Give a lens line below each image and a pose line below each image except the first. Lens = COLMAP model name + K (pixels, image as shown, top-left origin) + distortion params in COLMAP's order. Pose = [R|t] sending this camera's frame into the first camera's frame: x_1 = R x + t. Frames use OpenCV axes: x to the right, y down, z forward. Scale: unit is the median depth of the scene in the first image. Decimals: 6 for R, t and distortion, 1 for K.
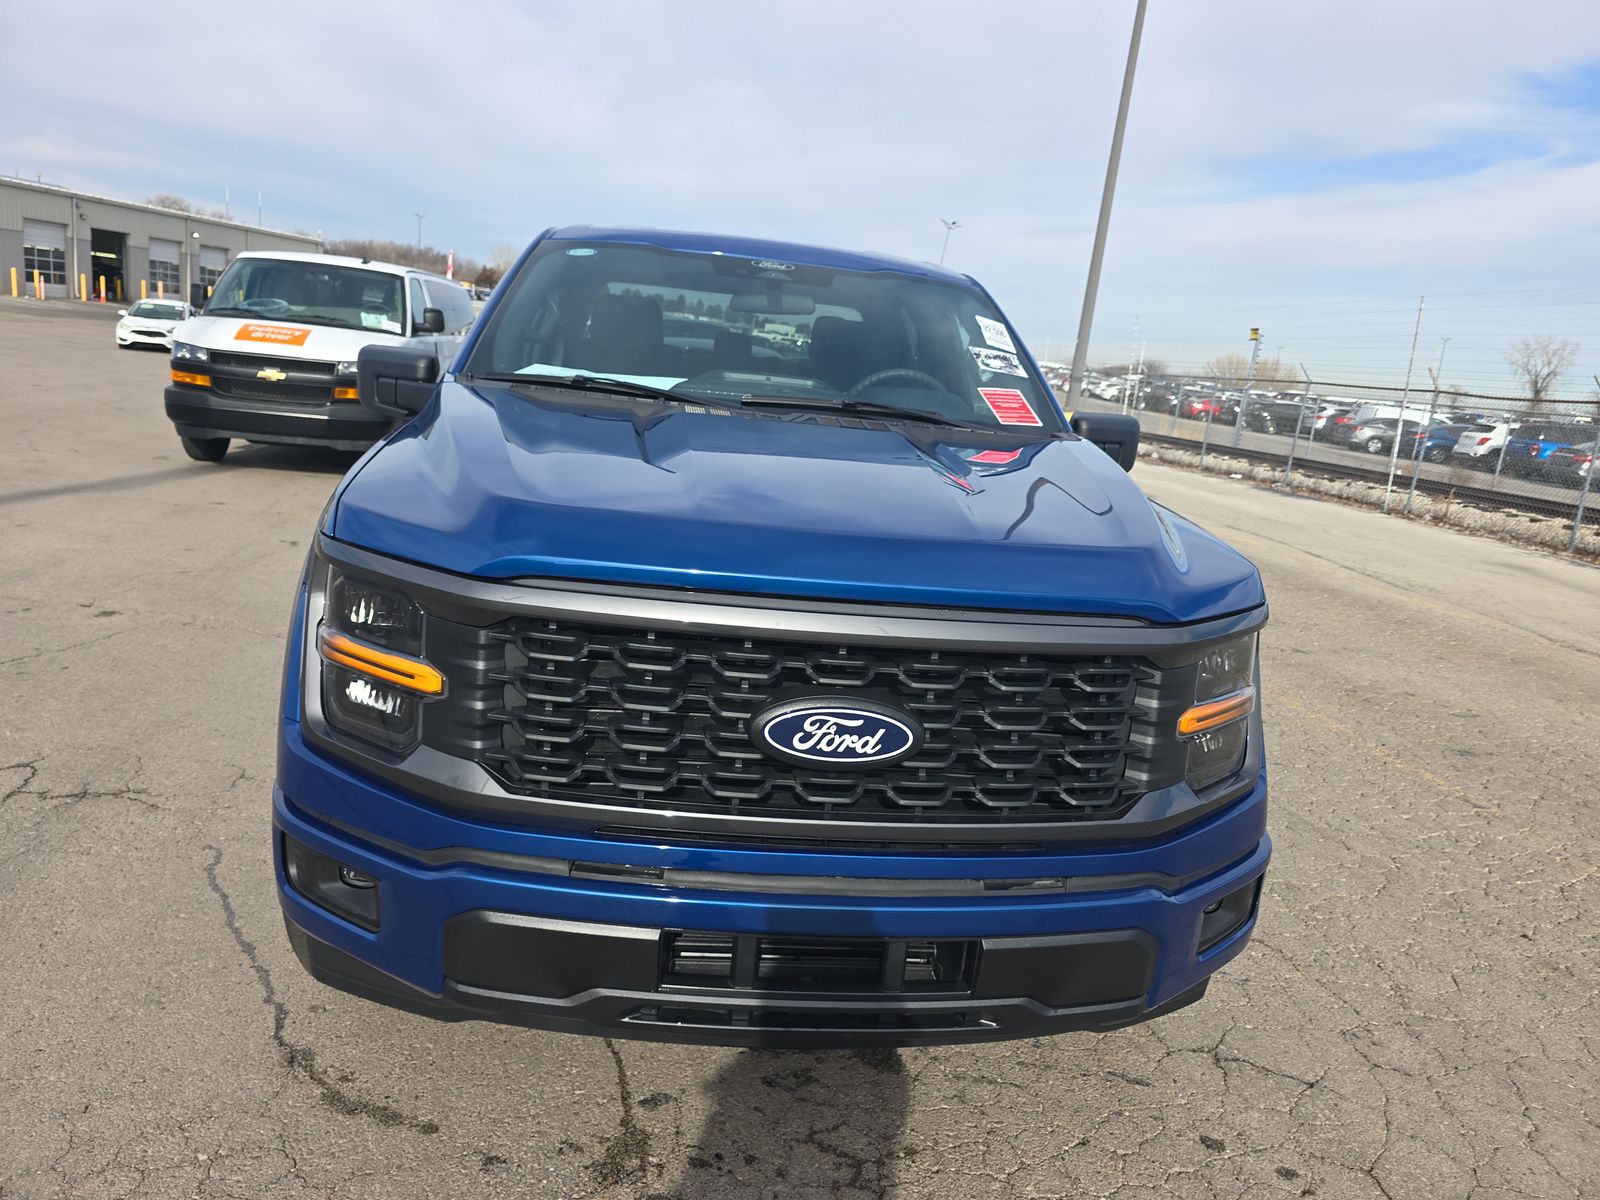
lens RADIAL K [[1076.7, 0, 774.6], [0, 1076.7, 592.6], [0, 0, 1]] dist [0.049149, -0.047991]
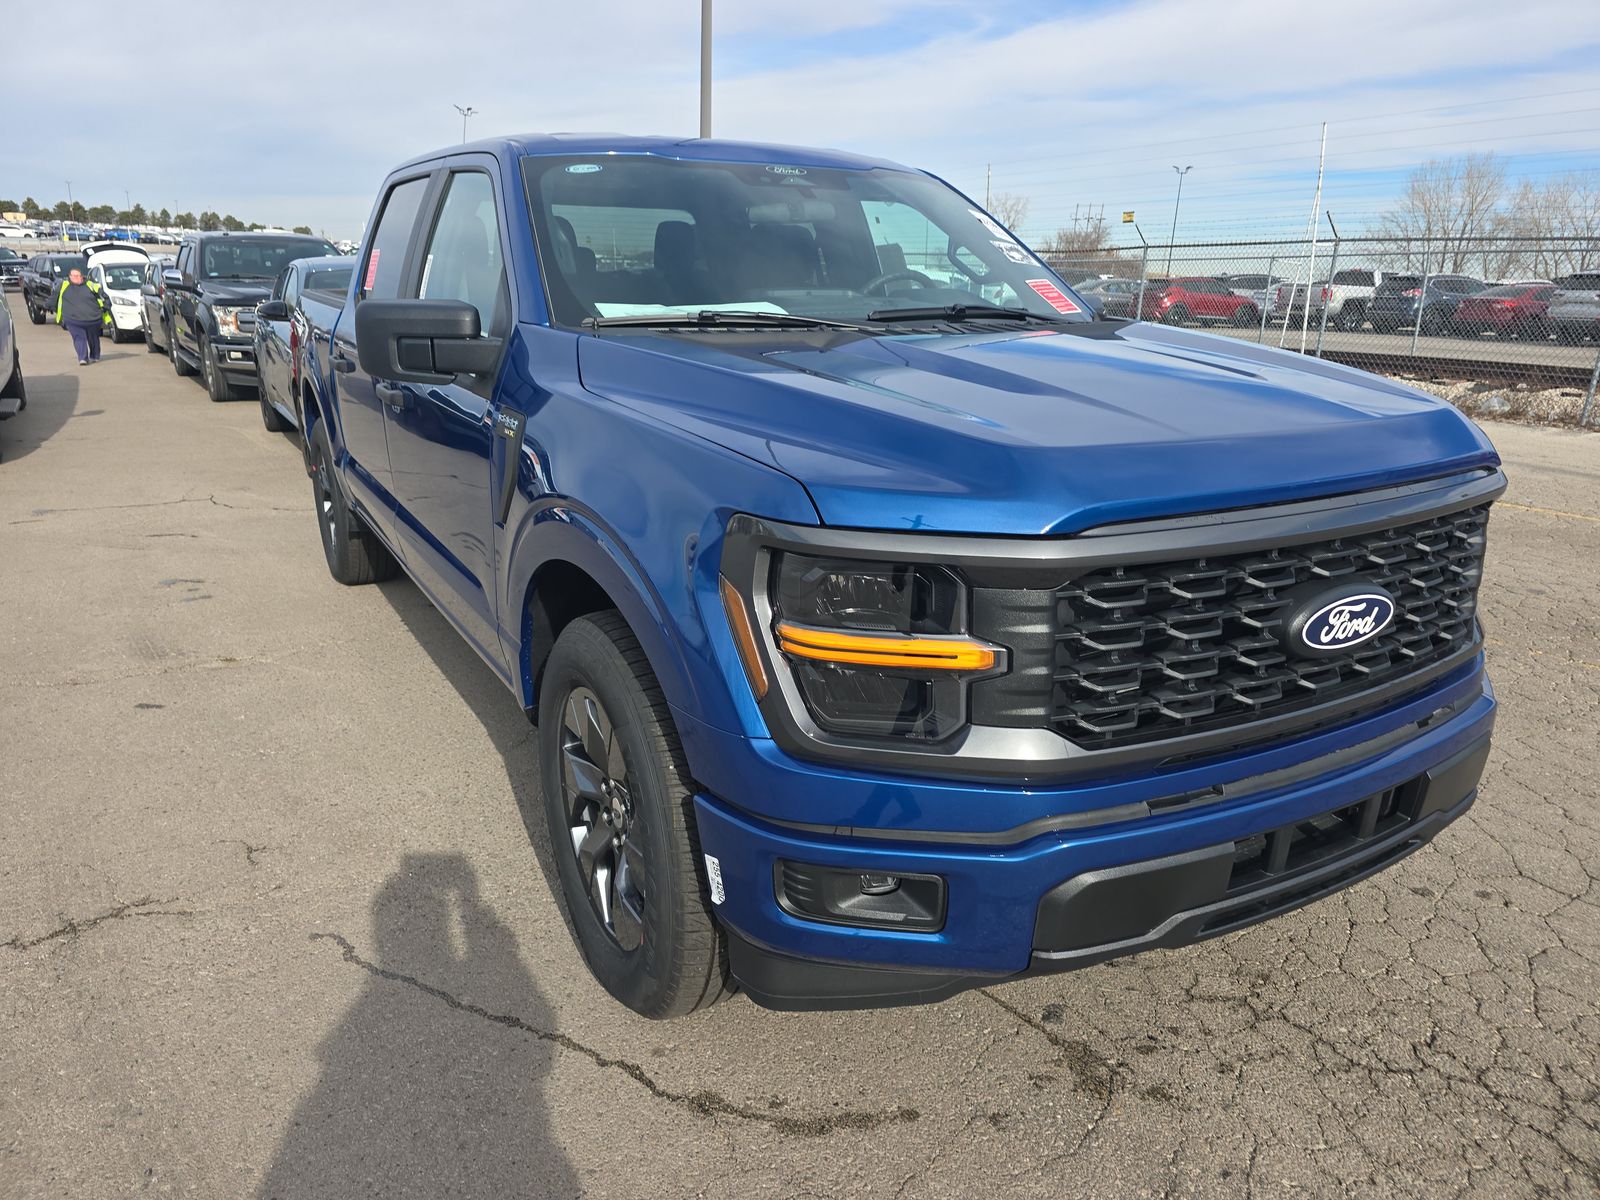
lens RADIAL K [[1076.7, 0, 774.6], [0, 1076.7, 592.6], [0, 0, 1]] dist [0.049149, -0.047991]
pose [[0.909566, -0.199524, 0.364527, -0.671890], [0.164955, 0.978478, 0.123976, -0.097958], [-0.381418, -0.052633, 0.922903, 0.178019]]
